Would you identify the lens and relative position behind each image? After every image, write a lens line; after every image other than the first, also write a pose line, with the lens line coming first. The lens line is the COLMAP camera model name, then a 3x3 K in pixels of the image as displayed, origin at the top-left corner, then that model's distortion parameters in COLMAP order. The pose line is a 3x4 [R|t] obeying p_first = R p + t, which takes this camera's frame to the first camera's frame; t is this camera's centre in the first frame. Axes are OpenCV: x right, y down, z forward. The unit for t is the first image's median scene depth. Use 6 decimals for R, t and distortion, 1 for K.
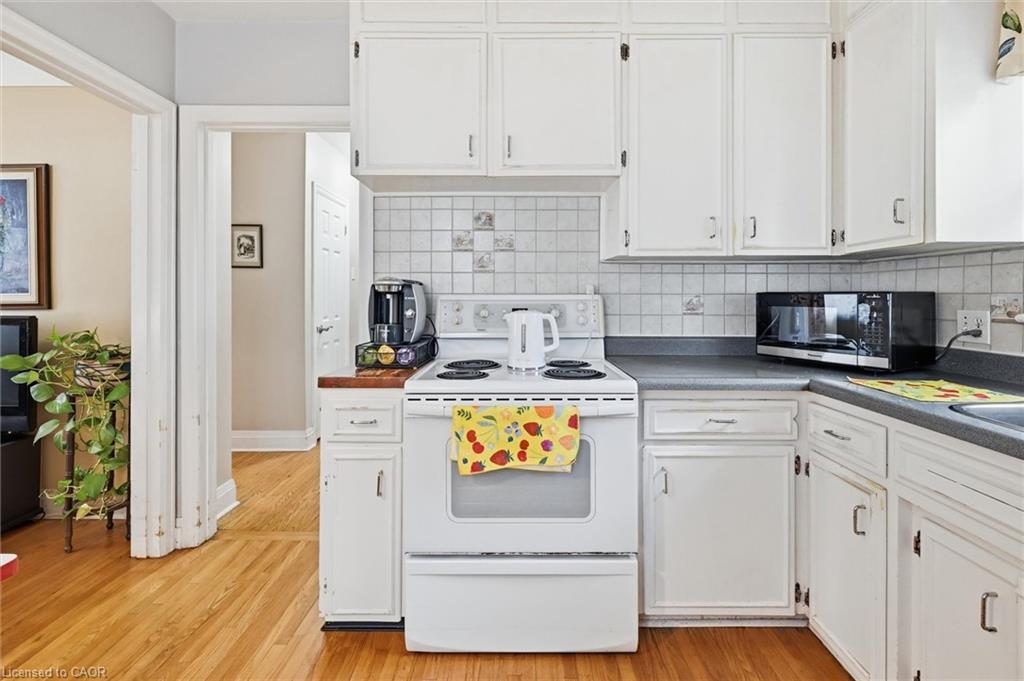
lens RADIAL K [[477.6, 0, 532.2], [0, 477.6, 297.0], [0, 0, 1]] dist [-0.001530, 0.000977]
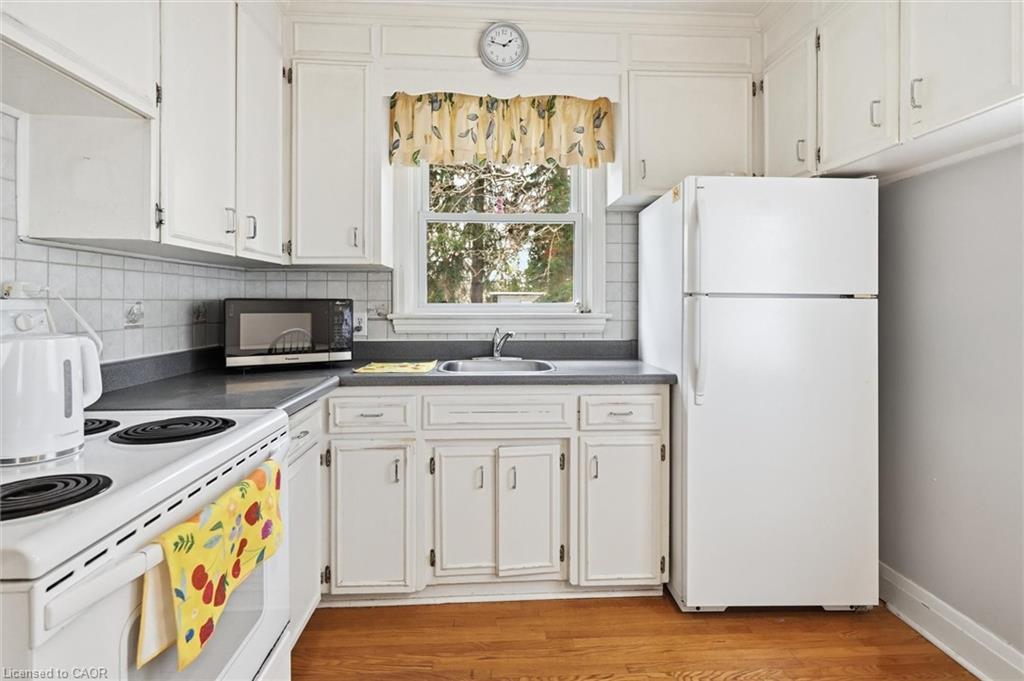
lens RADIAL K [[486.2, 0, 538.7], [0, 486.2, 304.4], [0, 0, 1]] dist [-0.002772, 0.002783]
pose [[-0.060175, -0.004319, 0.998179, -0.500934], [0.000459, 0.999990, 0.004354, -0.002280], [-0.998188, 0.000721, -0.060172, 0.502535]]
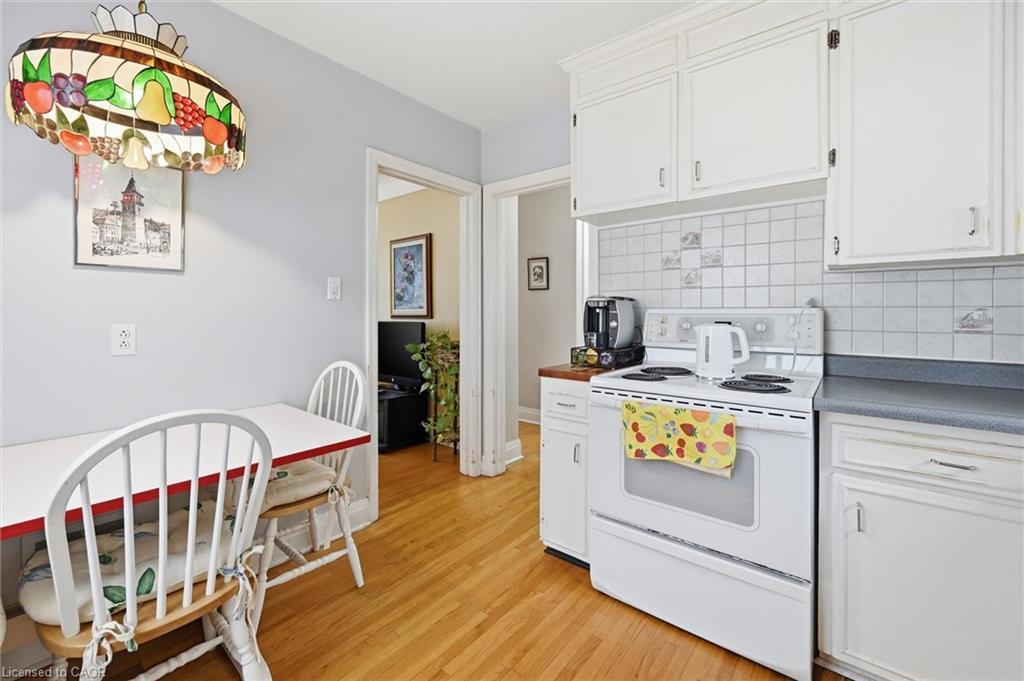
lens RADIAL K [[428.6, 0, 497.9], [0, 428.6, 315.9], [0, 0, 1]] dist [-0.001527, 0.000581]
pose [[0.767913, 0.005897, -0.640528, 0.220244], [0.000357, 0.999954, 0.009635, 0.002308], [0.640555, -0.007628, 0.767875, -0.031323]]
